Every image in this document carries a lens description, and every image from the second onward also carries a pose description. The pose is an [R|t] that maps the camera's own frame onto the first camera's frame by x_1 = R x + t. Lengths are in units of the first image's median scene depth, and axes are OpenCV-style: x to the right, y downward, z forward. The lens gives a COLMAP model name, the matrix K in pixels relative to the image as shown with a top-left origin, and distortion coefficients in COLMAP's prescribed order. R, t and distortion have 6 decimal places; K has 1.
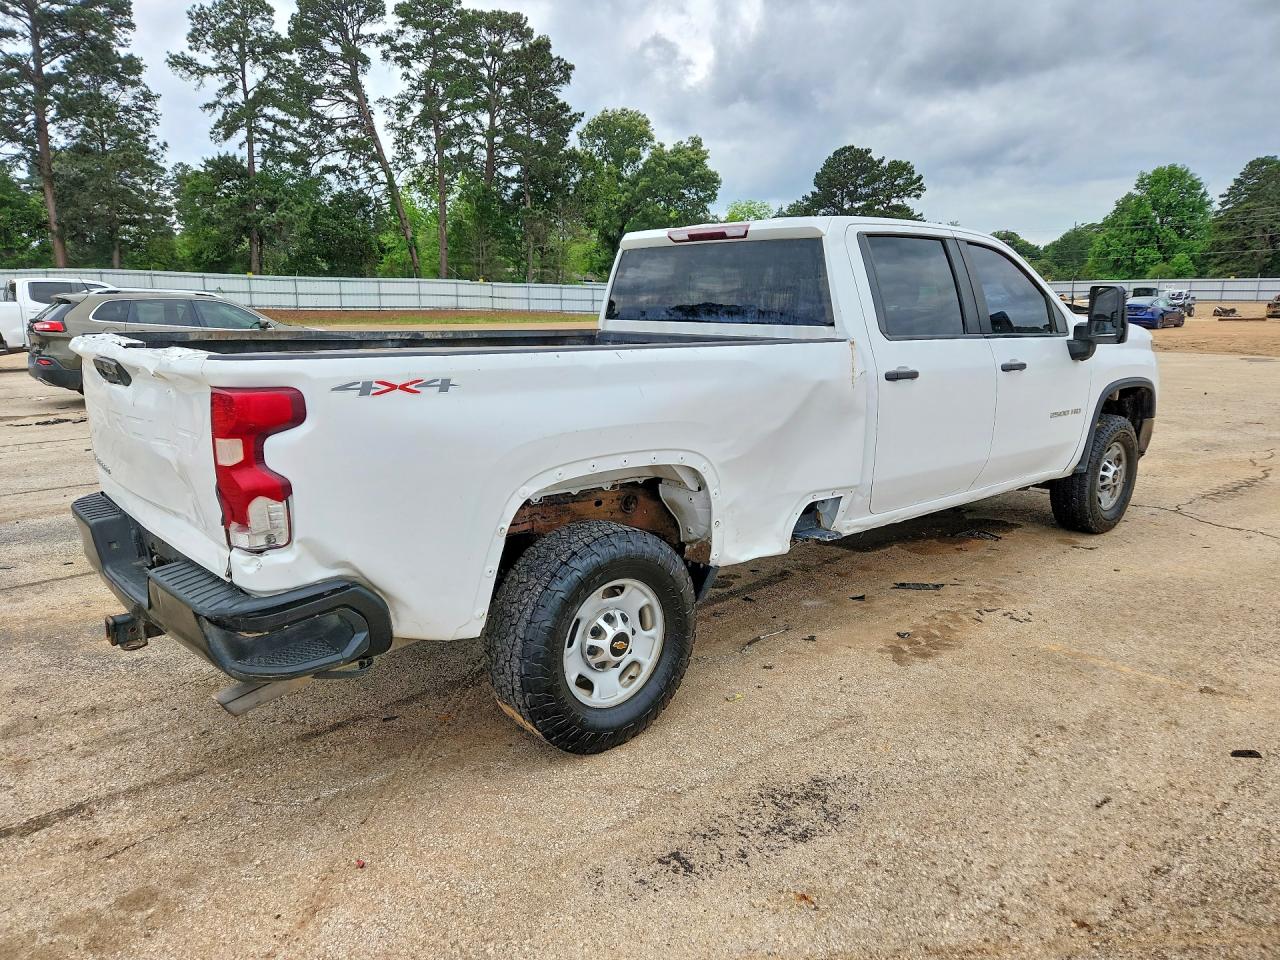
lens RADIAL K [[999.0, 0, 640.0], [0, 999.0, 480.0], [0, 0, 1]] dist [0.007378, 0.000433]
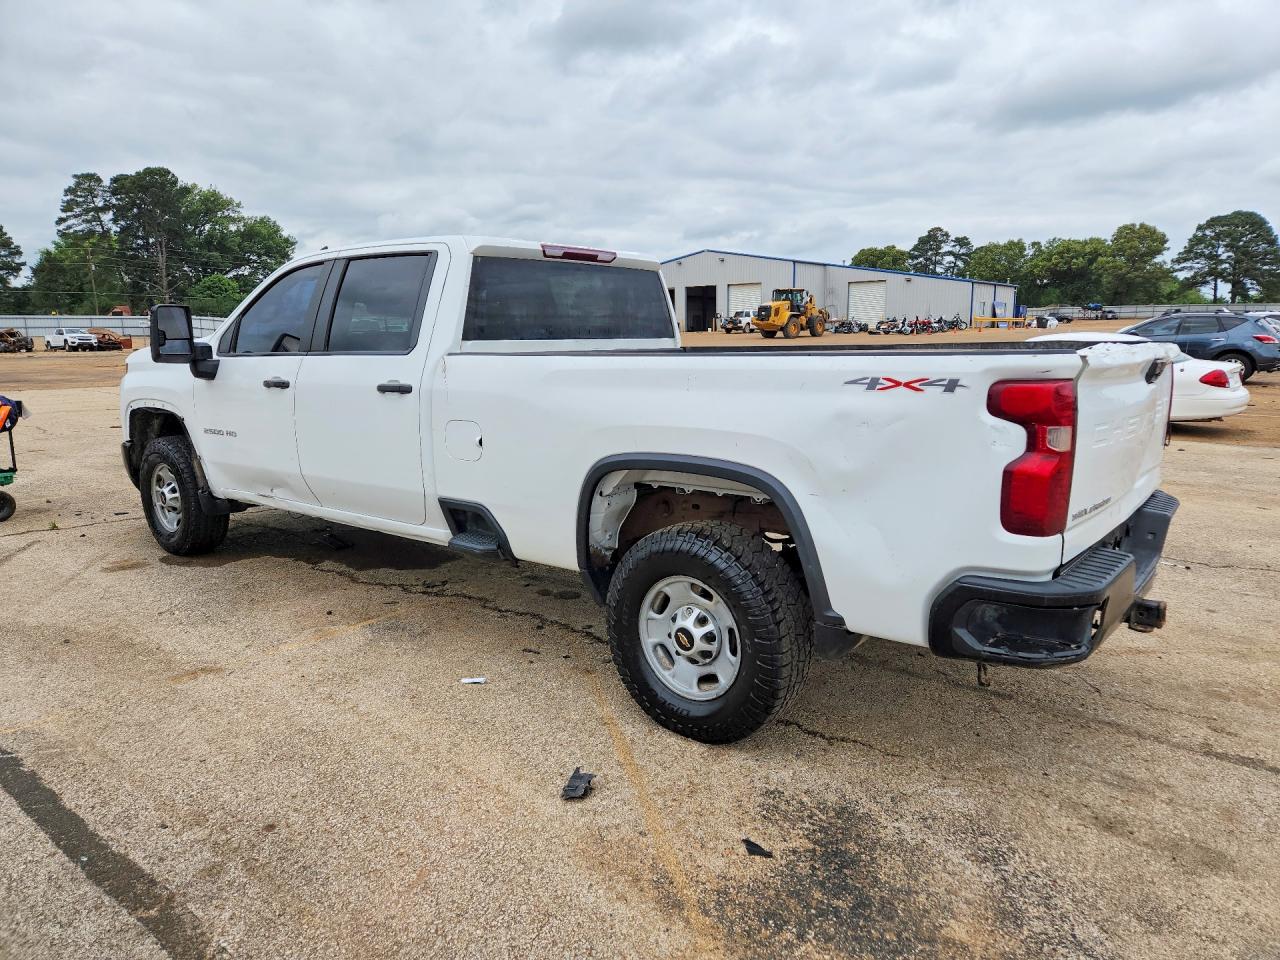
lens RADIAL K [[999.0, 0, 640.0], [0, 999.0, 480.0], [0, 0, 1]] dist [0.007378, 0.000433]
pose [[-0.336422, -0.053859, 0.940170, -1.174085], [0.102100, 0.990392, 0.093270, -0.119921], [-0.936160, 0.127369, -0.327691, 1.634958]]
